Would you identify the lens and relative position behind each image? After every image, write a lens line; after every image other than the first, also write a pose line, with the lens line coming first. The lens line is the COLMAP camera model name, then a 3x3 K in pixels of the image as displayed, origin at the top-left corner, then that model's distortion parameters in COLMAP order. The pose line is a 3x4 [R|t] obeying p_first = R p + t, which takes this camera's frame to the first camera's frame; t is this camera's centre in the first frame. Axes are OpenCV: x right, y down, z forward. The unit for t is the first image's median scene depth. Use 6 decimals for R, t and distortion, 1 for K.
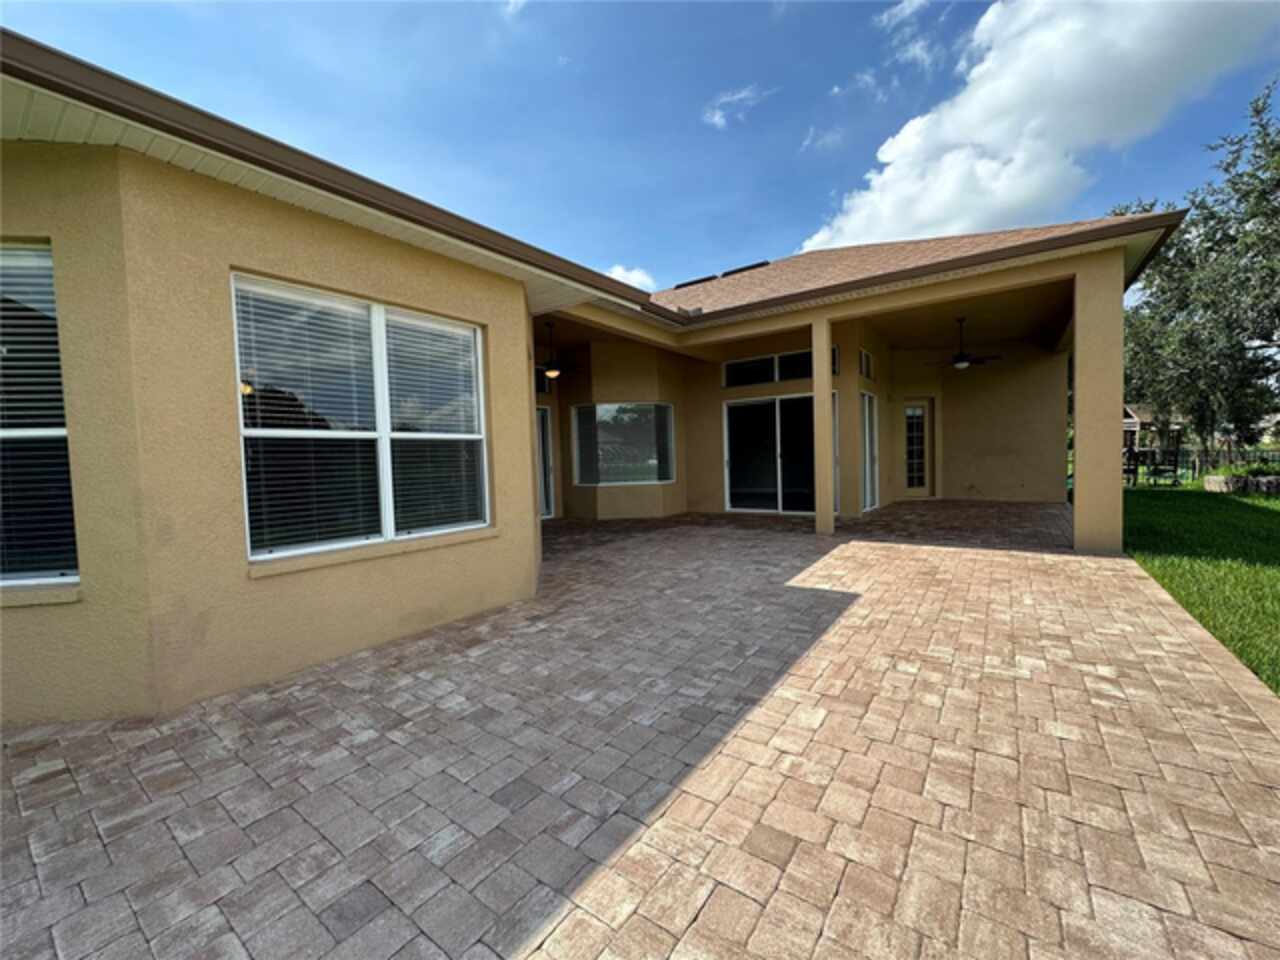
lens RADIAL K [[509.2, 0, 633.5], [0, 509.2, 478.5], [0, 0, 1]] dist [-0.002704, 0.000118]
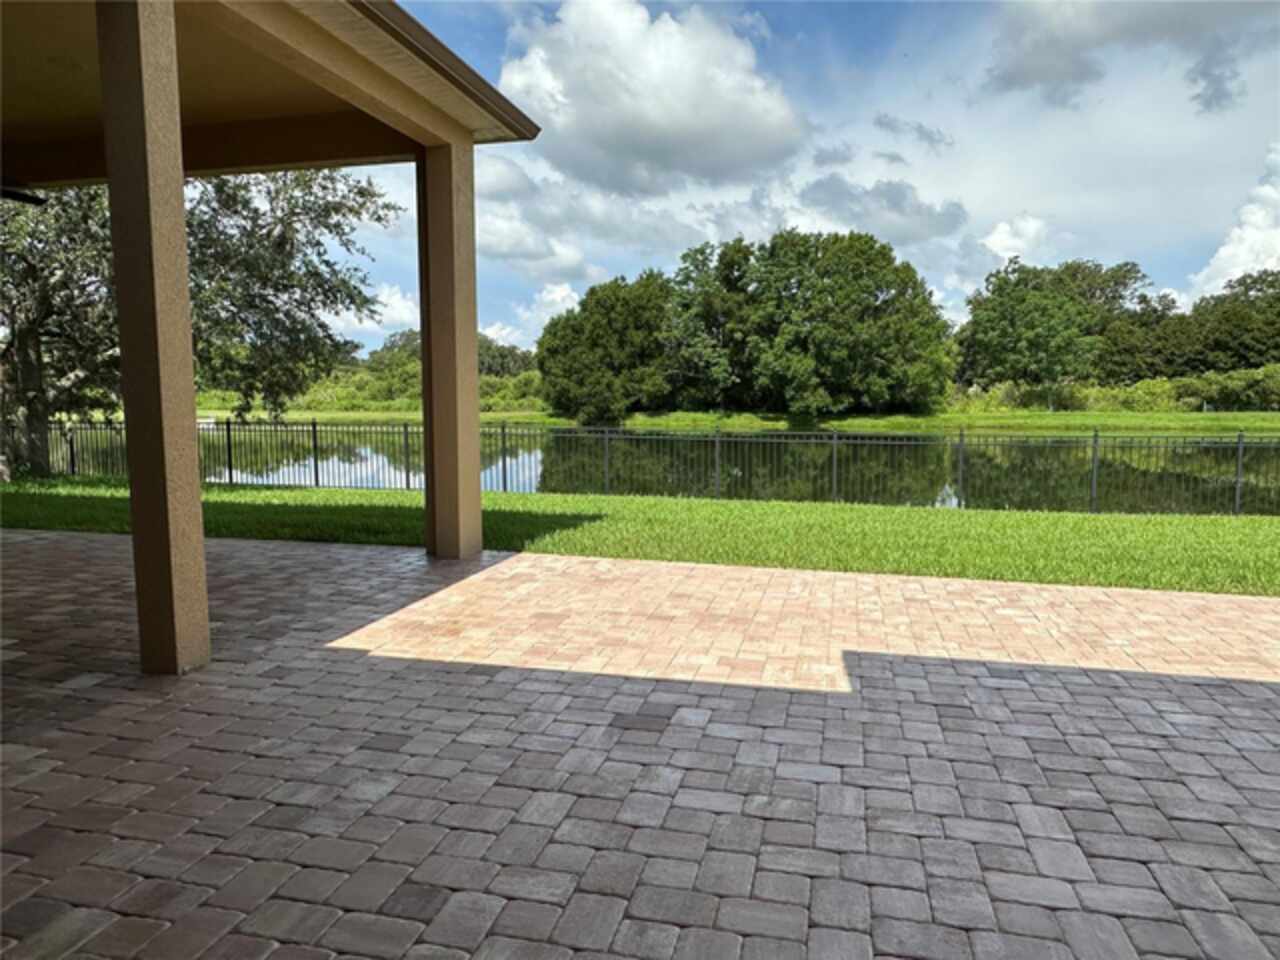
lens RADIAL K [[865.0, 0, 621.4], [0, 865.0, 489.8], [0, 0, 1]] dist [-0.001953, 0.003091]
pose [[-0.368724, -0.068247, 0.927030, -0.586299], [0.048935, 0.994493, 0.092678, -0.098416], [-0.928250, 0.079536, -0.363354, 2.428703]]
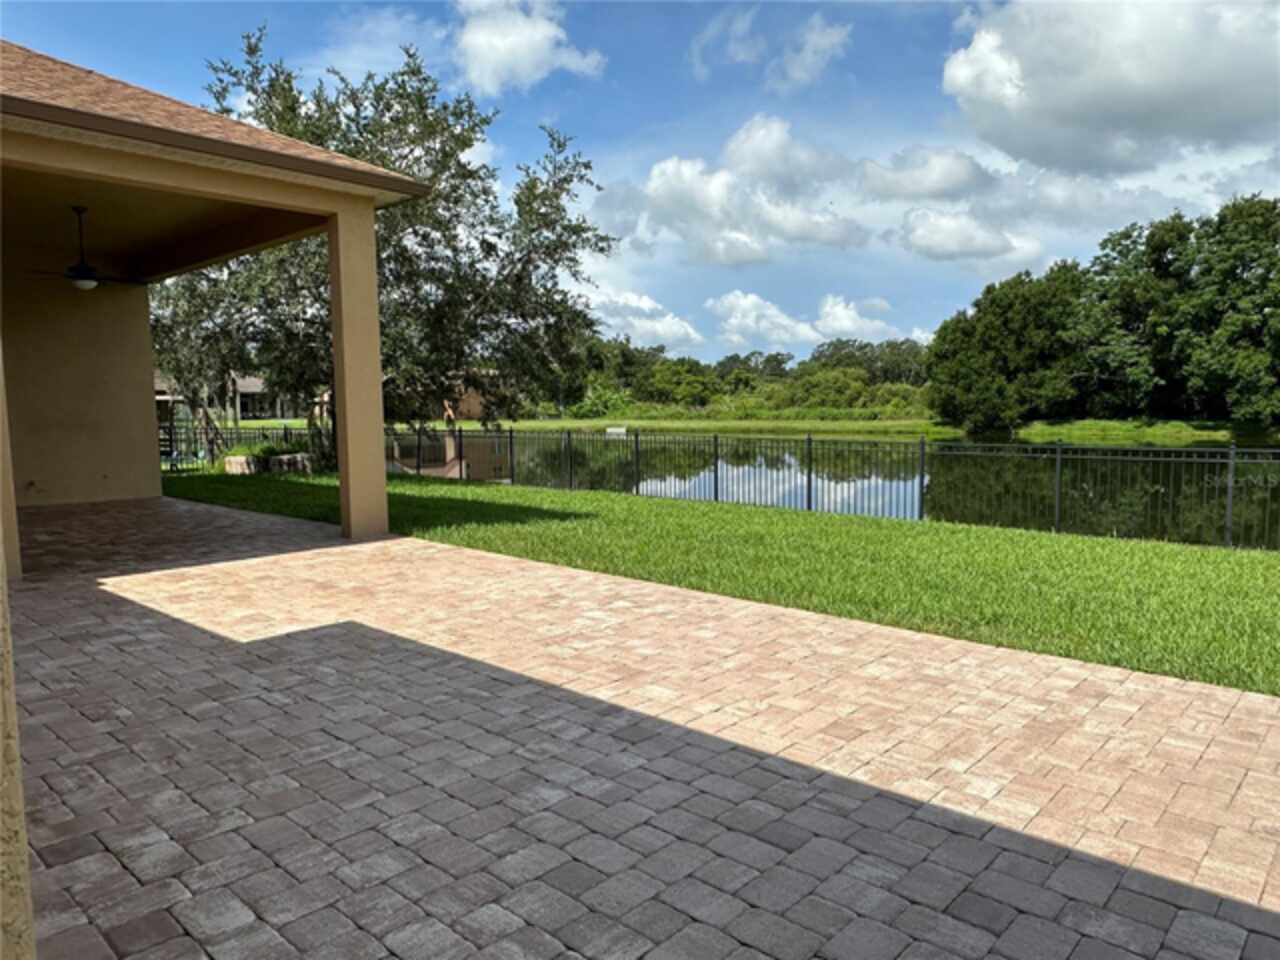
lens RADIAL K [[865.0, 0, 634.5], [0, 865.0, 487.2], [0, 0, 1]] dist [-0.001953, 0.003091]
pose [[0.115888, -0.060732, 0.991404, -1.055871], [0.047565, 0.997323, 0.055535, -0.008629], [-0.992123, 0.040720, 0.118467, 0.704103]]
